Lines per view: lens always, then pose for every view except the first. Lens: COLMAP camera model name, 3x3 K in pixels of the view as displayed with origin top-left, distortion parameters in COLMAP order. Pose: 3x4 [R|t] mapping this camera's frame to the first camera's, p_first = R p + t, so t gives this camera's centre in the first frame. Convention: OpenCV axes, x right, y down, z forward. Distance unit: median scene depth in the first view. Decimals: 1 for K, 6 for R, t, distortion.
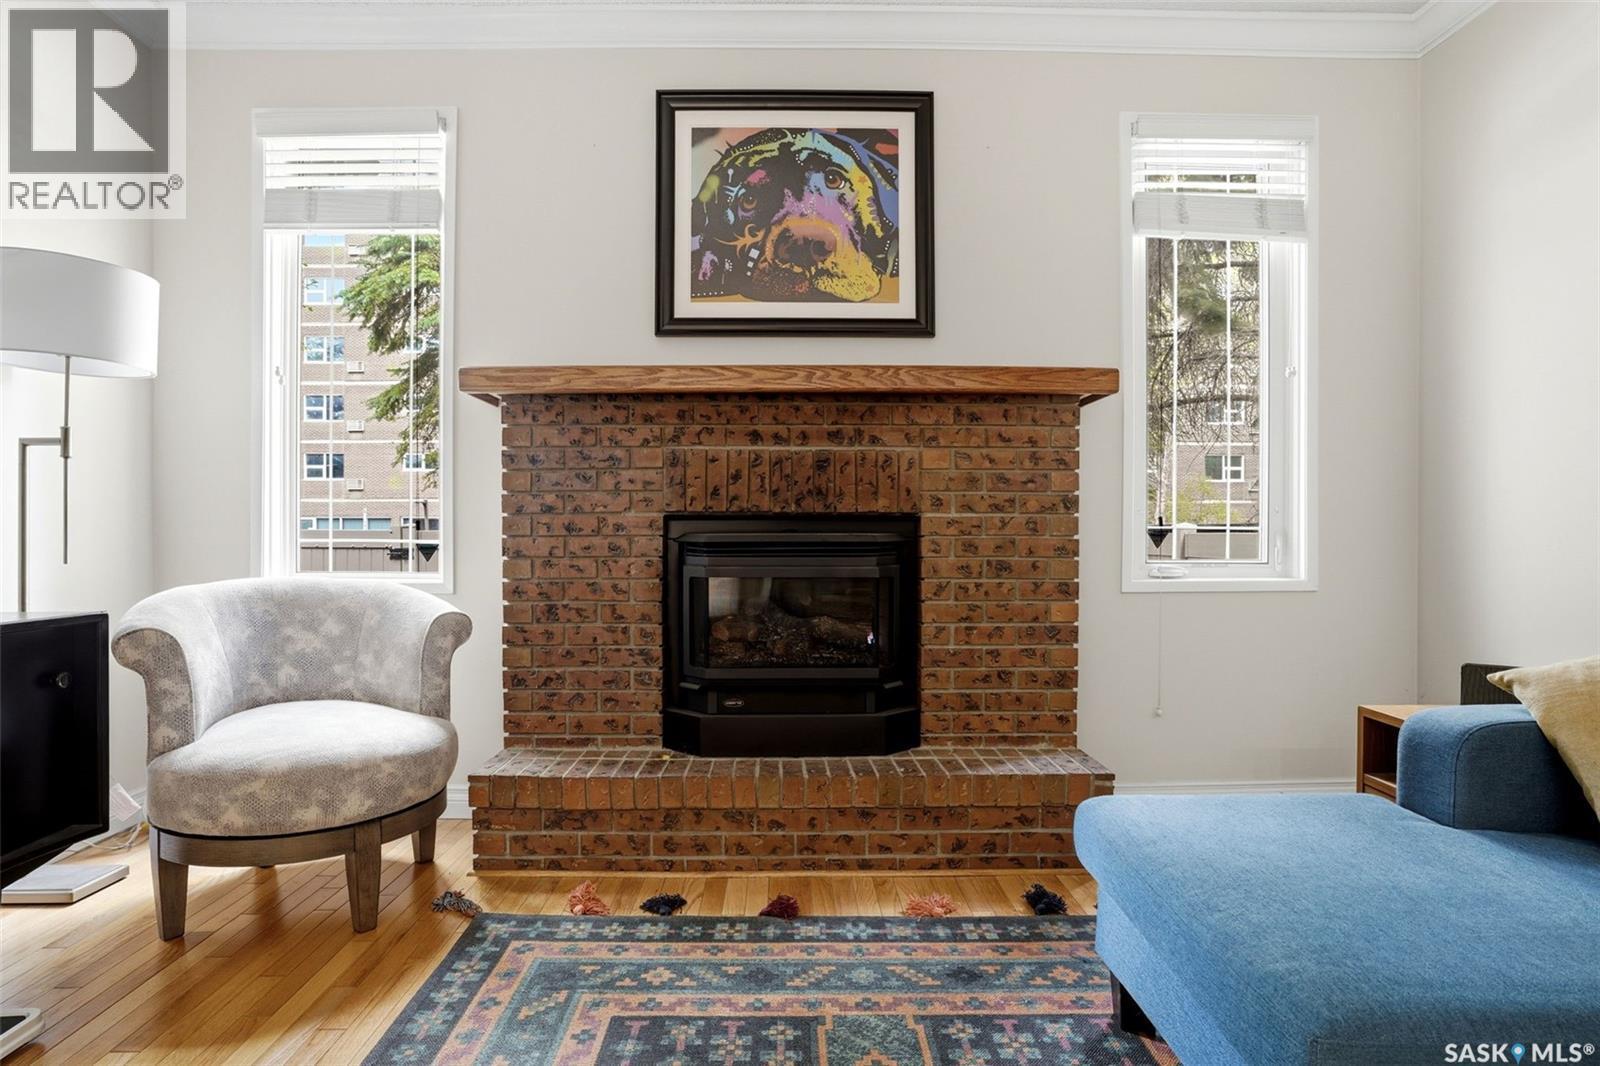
lens RADIAL K [[854.1, 0, 800.0], [0, 854.1, 533.0], [0, 0, 1]] dist [-0.071265, 0.046176]
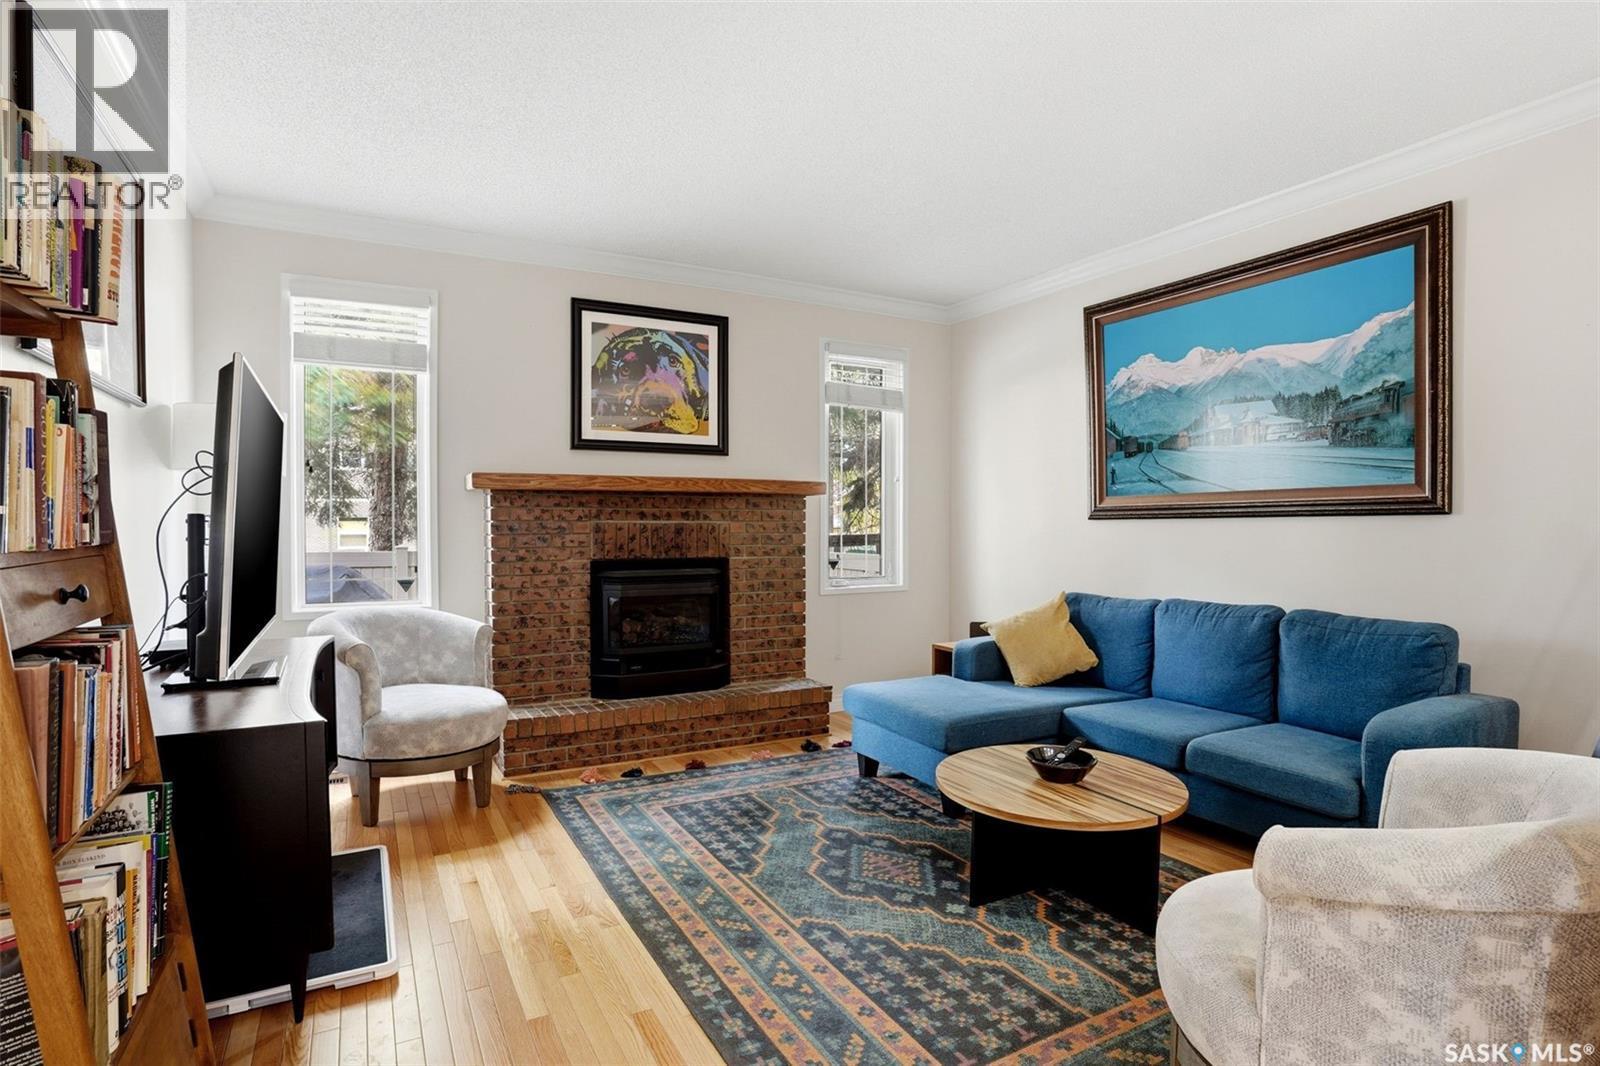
lens RADIAL K [[796.1, 0, 800.0], [0, 796.1, 533.0], [0, 0, 1]] dist [-0.070859, 0.033231]
pose [[0.882969, -0.004241, 0.469411, -0.533109], [0.002880, 0.999989, 0.003617, -0.081666], [-0.469422, -0.001842, 0.882972, -0.590237]]
